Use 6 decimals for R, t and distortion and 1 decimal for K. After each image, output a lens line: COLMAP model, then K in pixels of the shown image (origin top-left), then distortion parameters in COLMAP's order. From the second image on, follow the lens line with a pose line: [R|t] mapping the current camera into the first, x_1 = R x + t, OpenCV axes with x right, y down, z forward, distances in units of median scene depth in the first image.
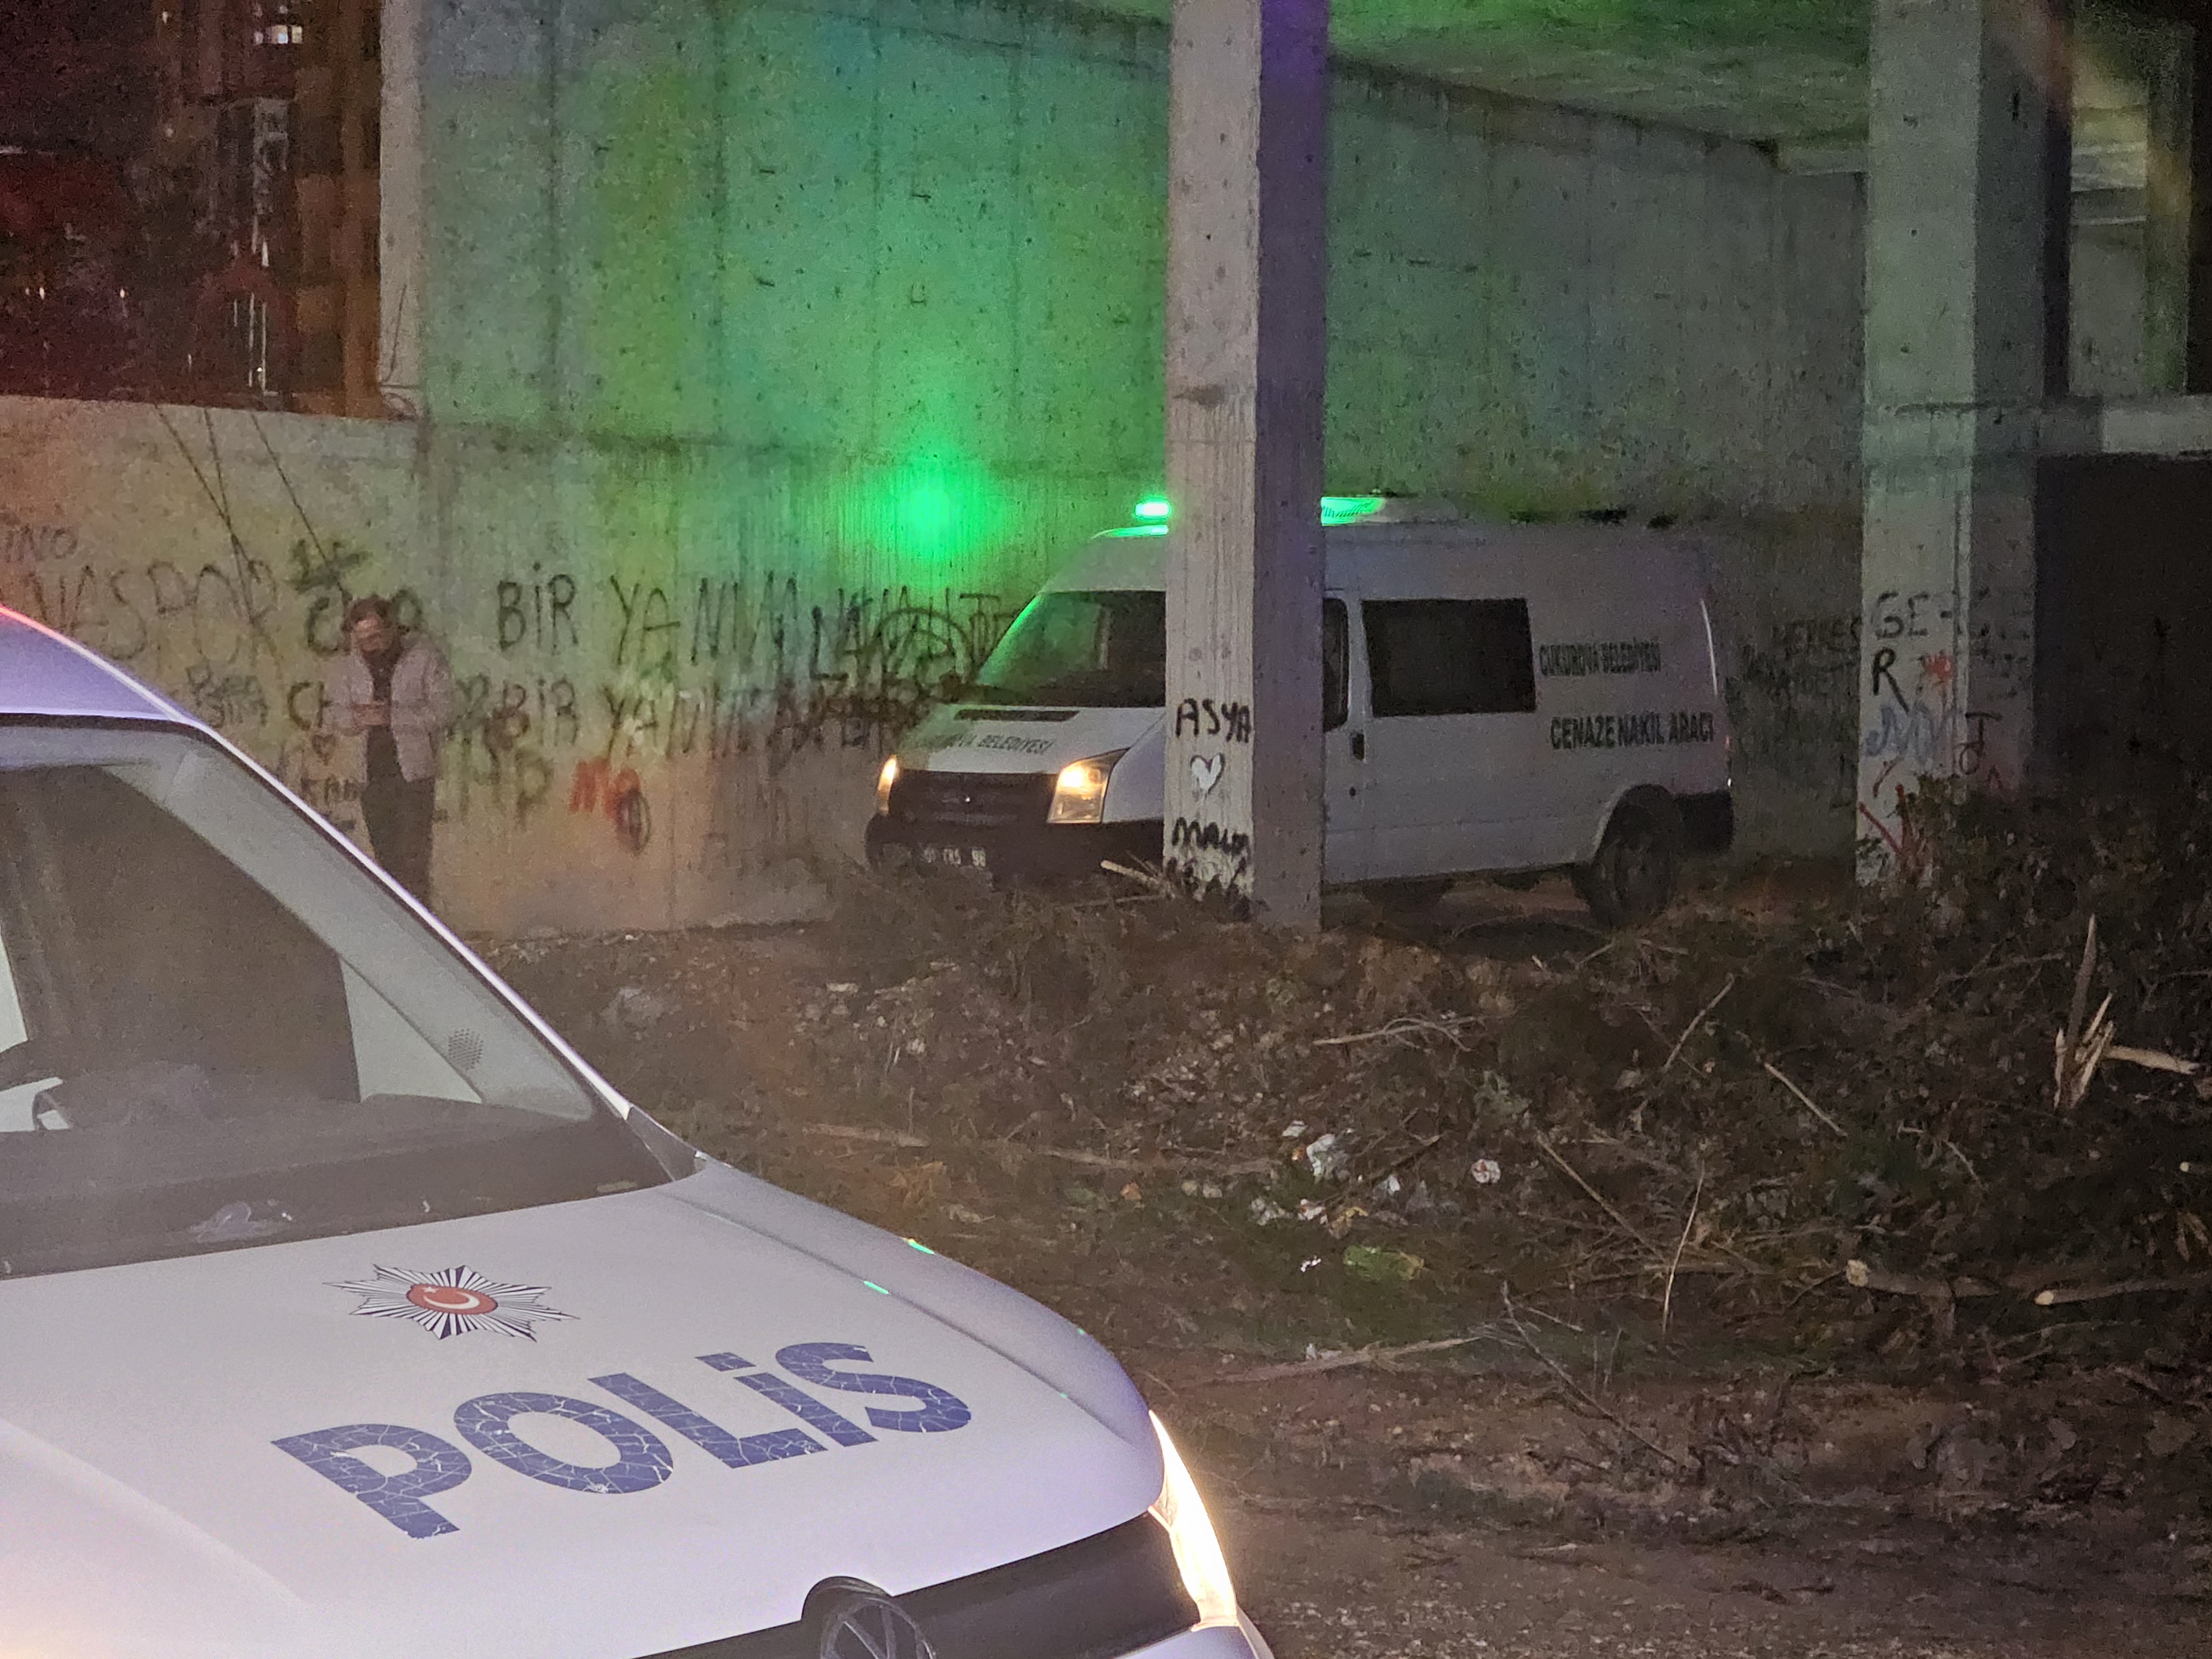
lens RADIAL K [[4360.7, 0, 1106.0], [0, 4360.7, 829.5], [0, 0, 1]] dist [-0.233019, 0.116003]
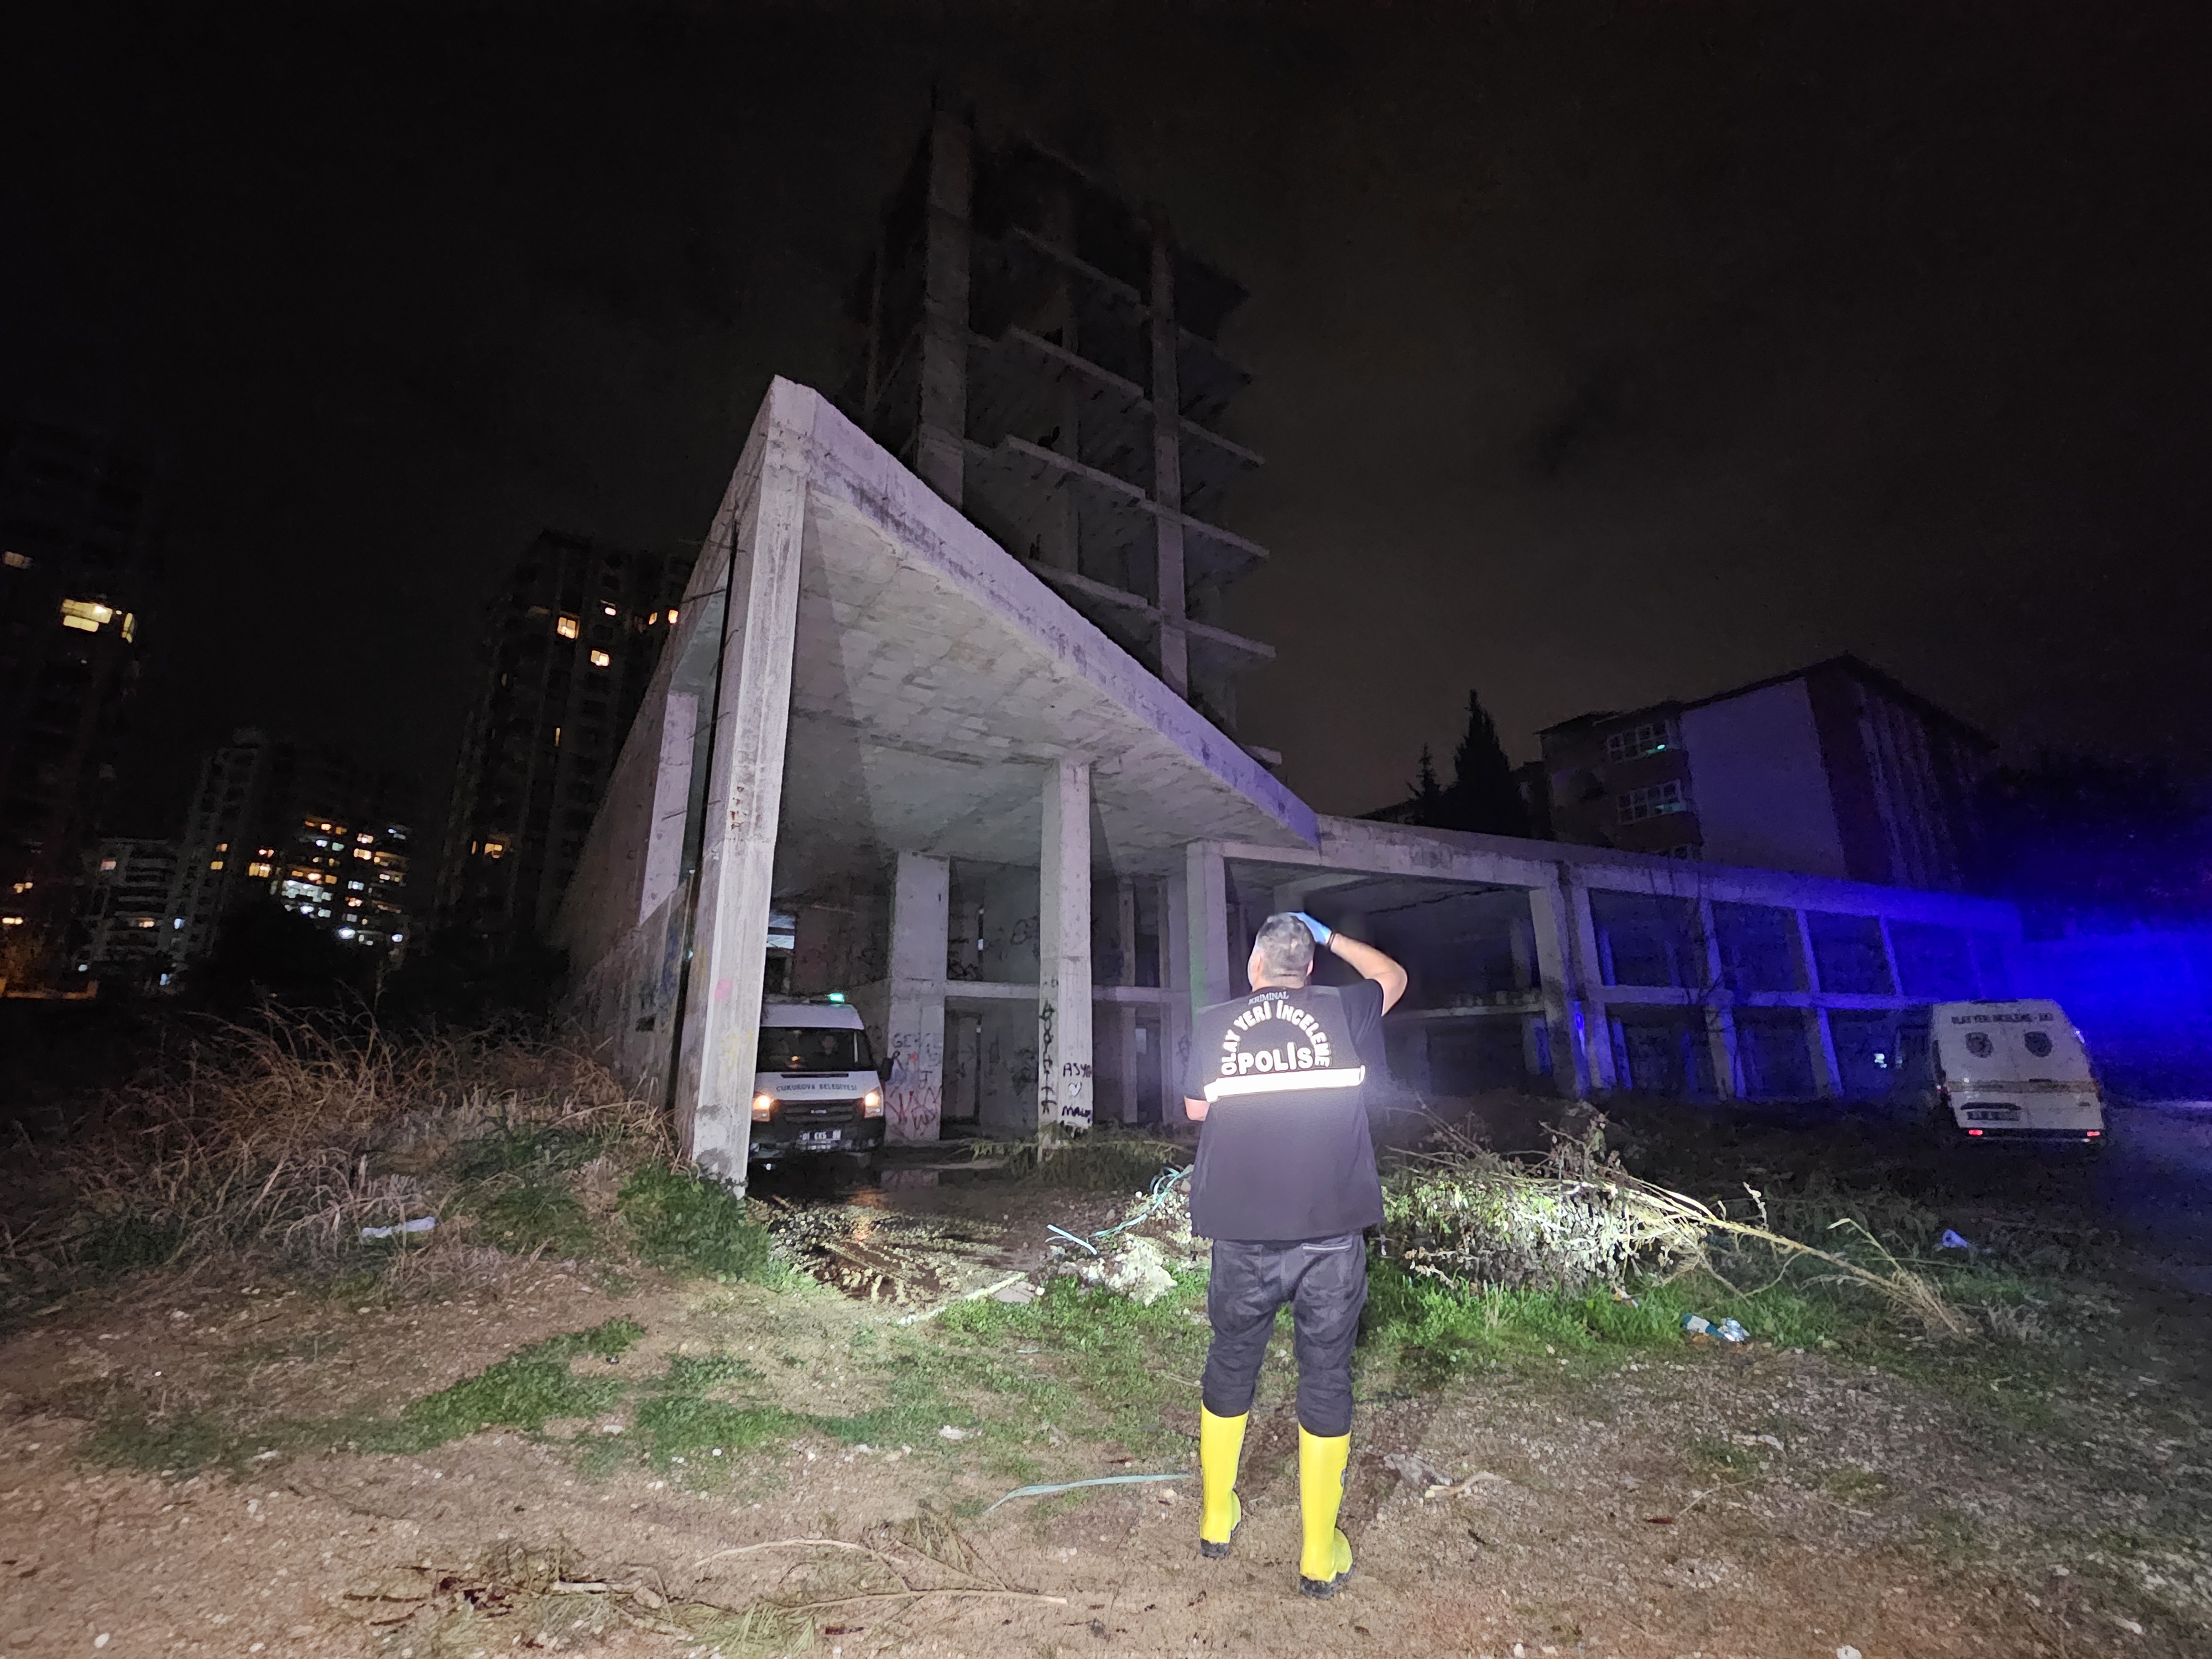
lens RADIAL K [[903.4, 0, 1110.3], [0, 903.4, 834.1], [0, 0, 1]] dist [-0.000123, 0.000019]
pose [[0.295129, 0.224858, 0.928621, -0.496673], [0.049504, 0.967009, -0.249886, -0.022460], [-0.954174, 0.119719, 0.274262, 0.690177]]
